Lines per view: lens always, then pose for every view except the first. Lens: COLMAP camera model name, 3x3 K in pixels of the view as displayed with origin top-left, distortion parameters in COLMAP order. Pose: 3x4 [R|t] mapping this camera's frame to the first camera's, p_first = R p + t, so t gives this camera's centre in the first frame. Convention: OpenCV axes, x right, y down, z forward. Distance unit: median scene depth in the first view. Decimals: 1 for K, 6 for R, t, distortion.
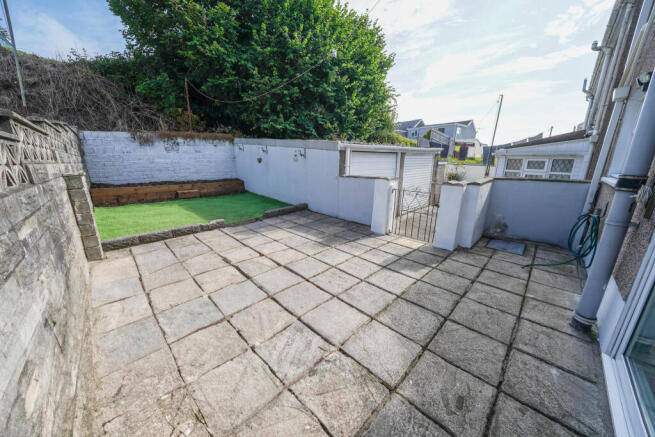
lens RADIAL K [[226.8, 0, 323.8], [0, 226.8, 219.0], [0, 0, 1]] dist [-0.018244, -0.000076]
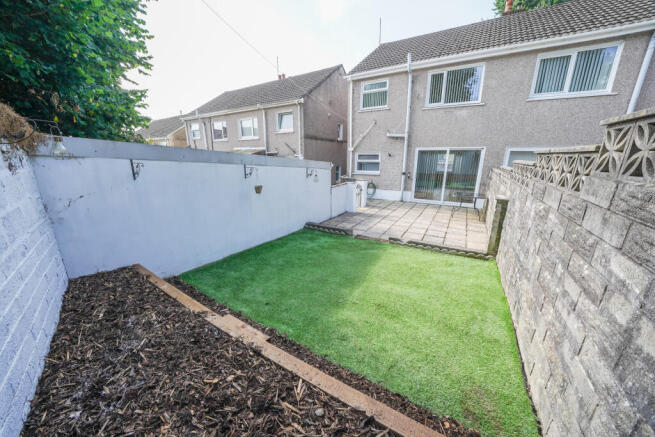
lens RADIAL K [[226.8, 0, 327.4], [0, 226.8, 218.6], [0, 0, 1]] dist [-0.018244, -0.000076]
pose [[-0.246553, -0.253194, 0.935470, -1.395276], [0.243434, 0.918141, 0.312663, -0.502104], [-0.938057, 0.304813, -0.164734, 1.436244]]
